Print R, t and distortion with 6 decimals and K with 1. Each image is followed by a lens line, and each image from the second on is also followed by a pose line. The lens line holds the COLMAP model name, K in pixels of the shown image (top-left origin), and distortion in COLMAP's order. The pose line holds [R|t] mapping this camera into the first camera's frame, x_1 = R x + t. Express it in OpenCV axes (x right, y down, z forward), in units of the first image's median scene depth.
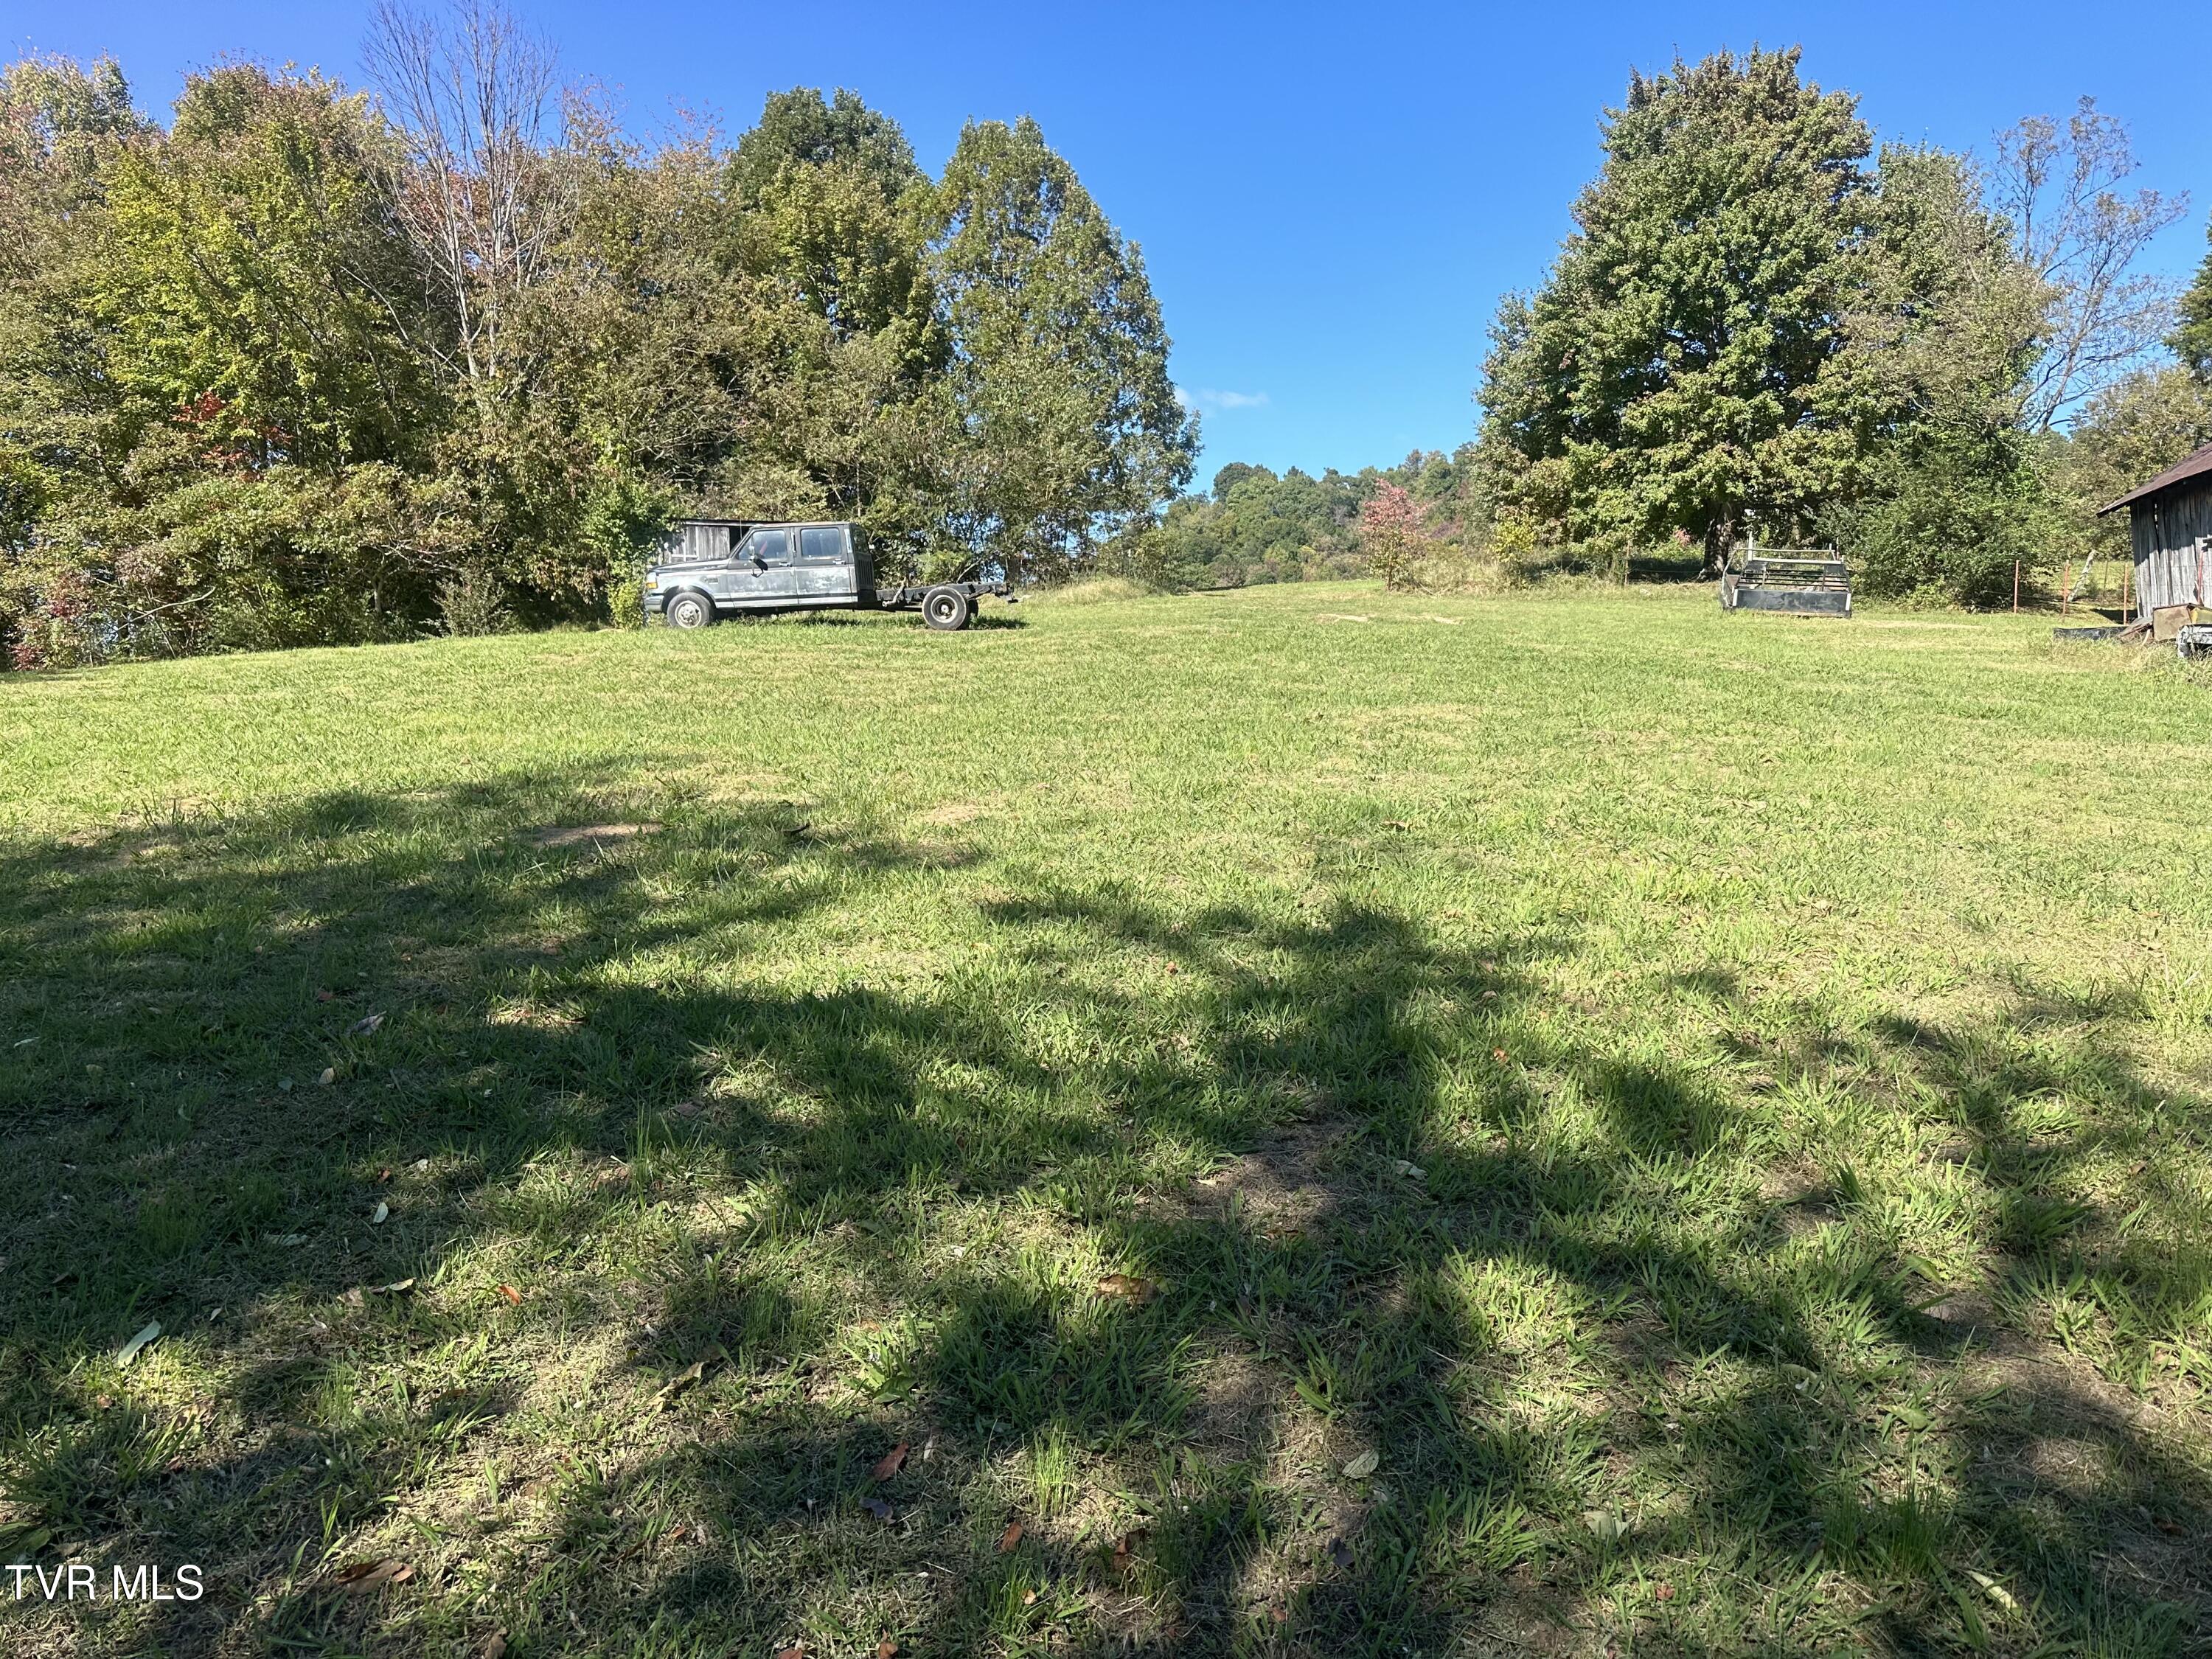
lens RADIAL K [[1537.2, 0, 1106.0], [0, 1537.2, 829.5], [0, 0, 1]] dist [0.062490, -0.069048]
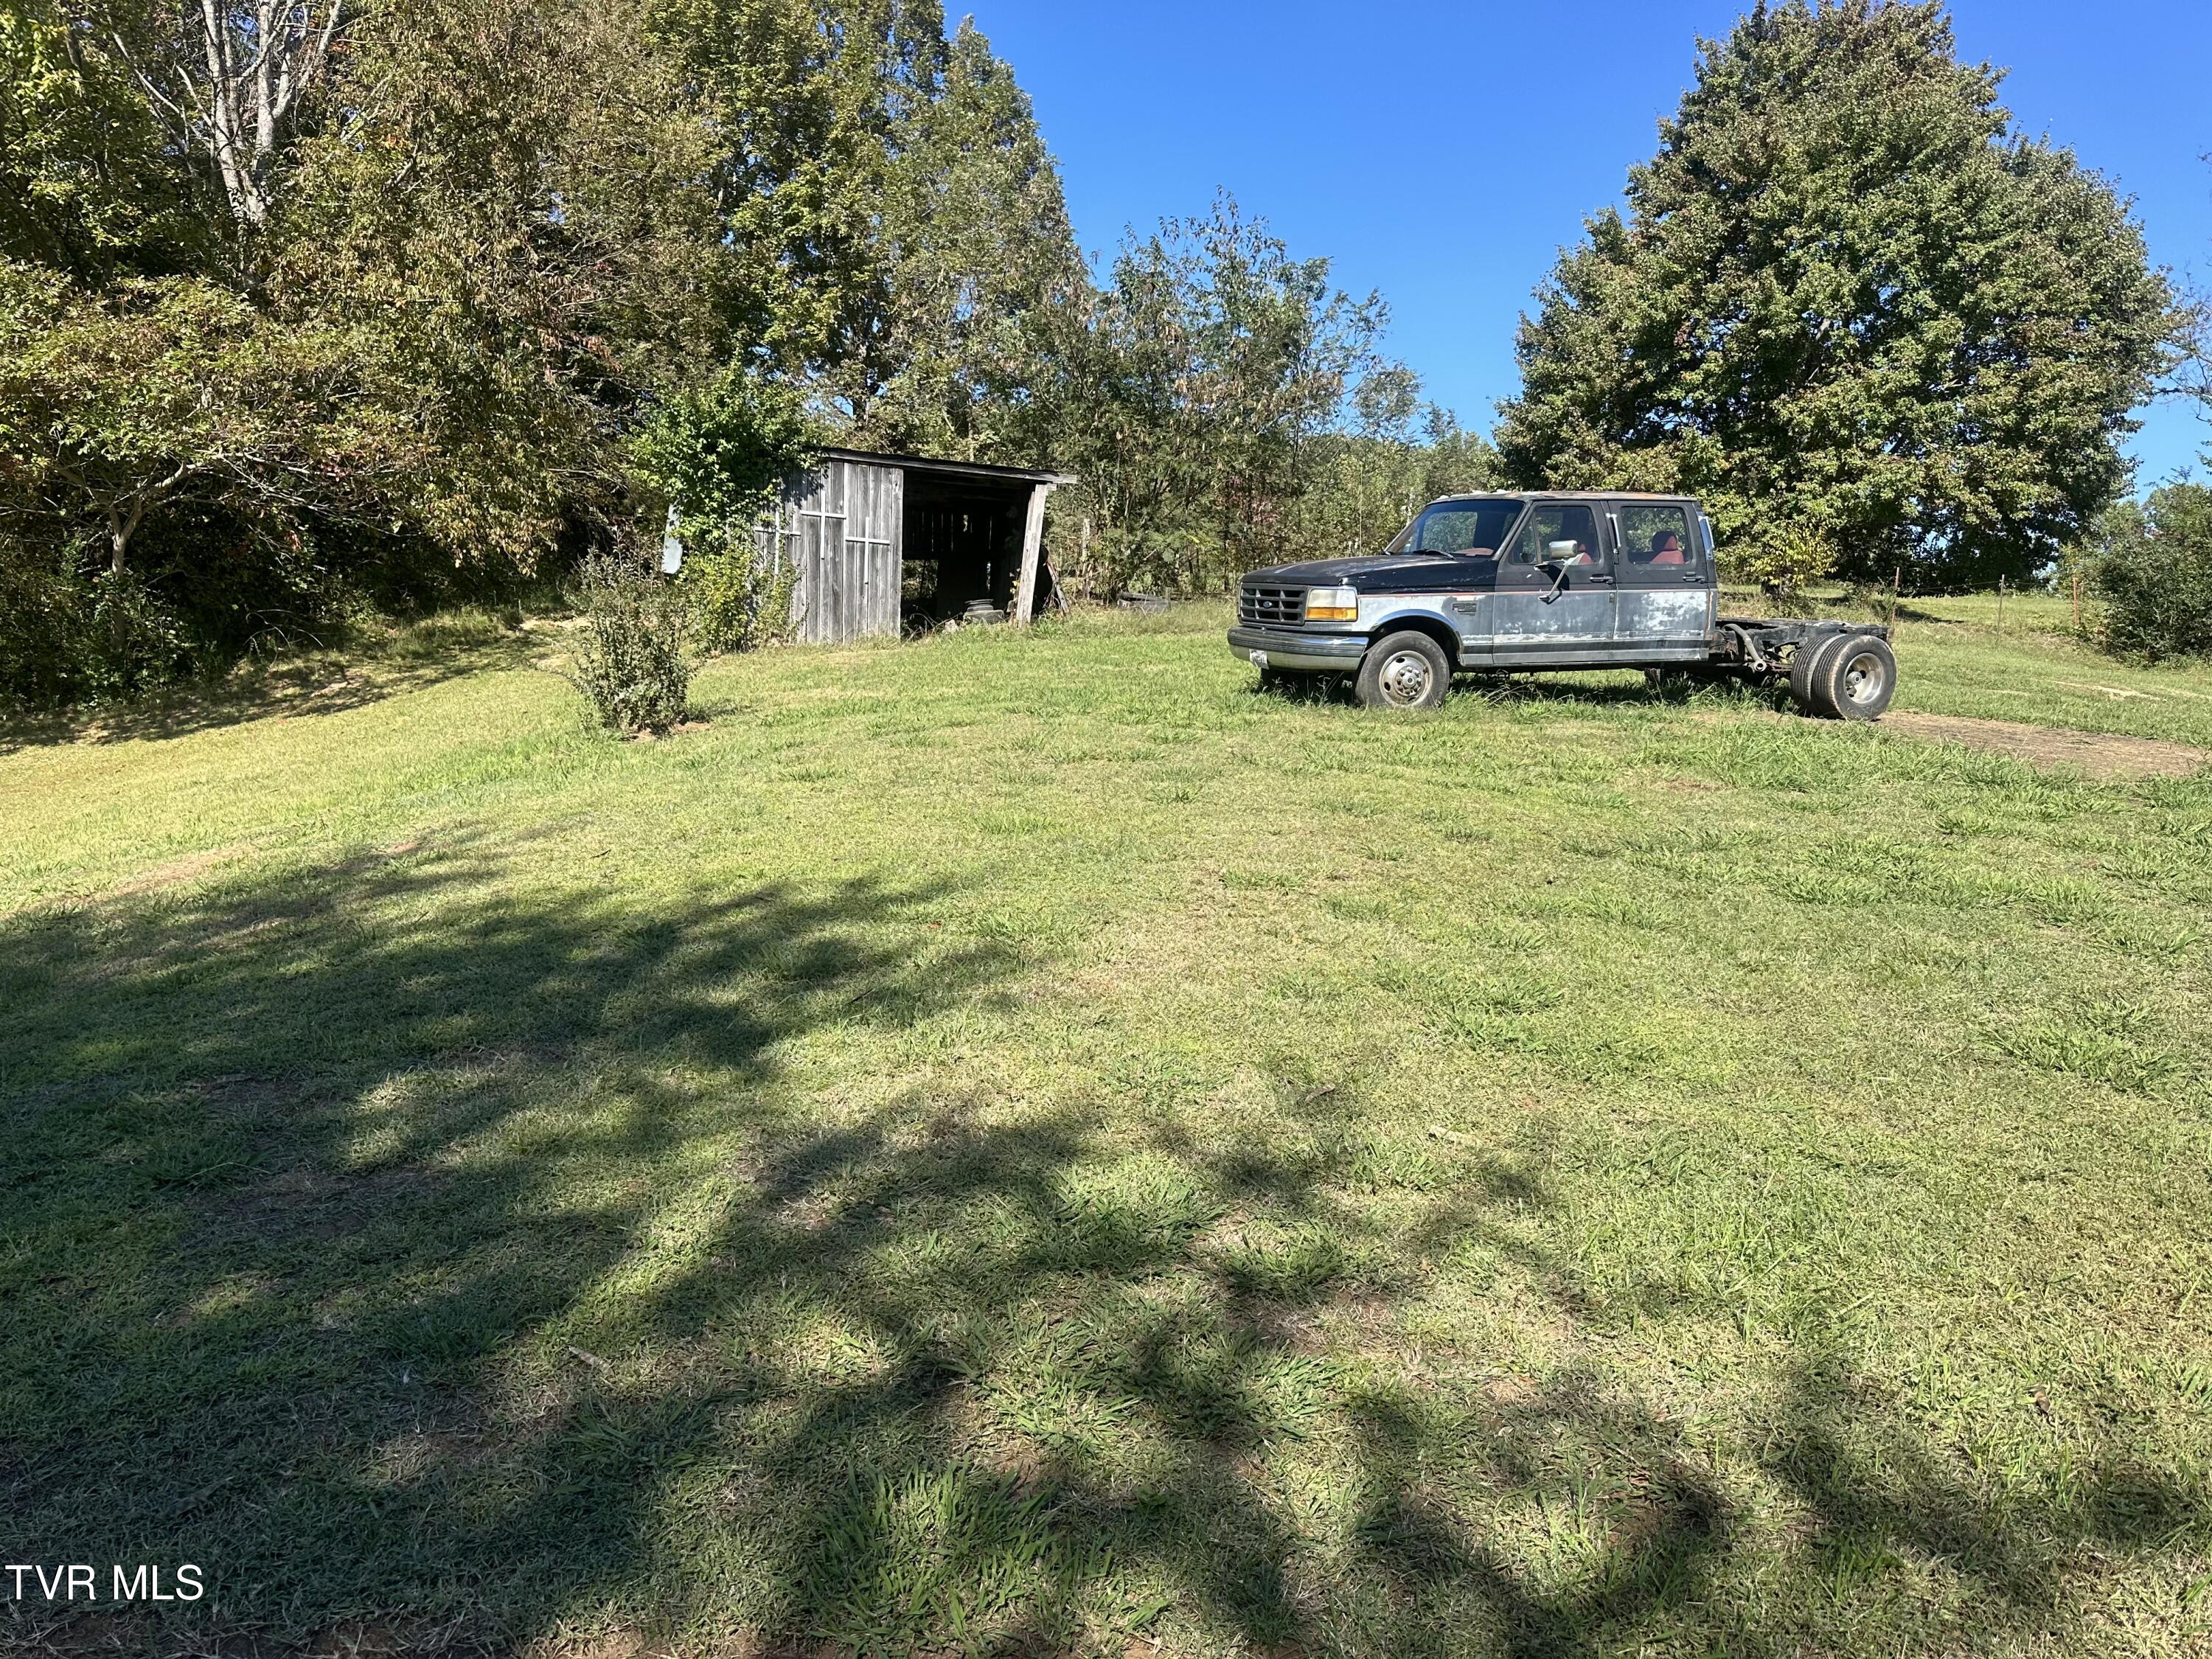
lens RADIAL K [[1537.2, 0, 1106.0], [0, 1537.2, 829.5], [0, 0, 1]] dist [0.062490, -0.069048]
pose [[0.931830, -0.006657, 0.362833, -0.380805], [-0.001826, 0.999733, 0.023033, -0.075543], [-0.362890, -0.022126, 0.931569, 0.438164]]
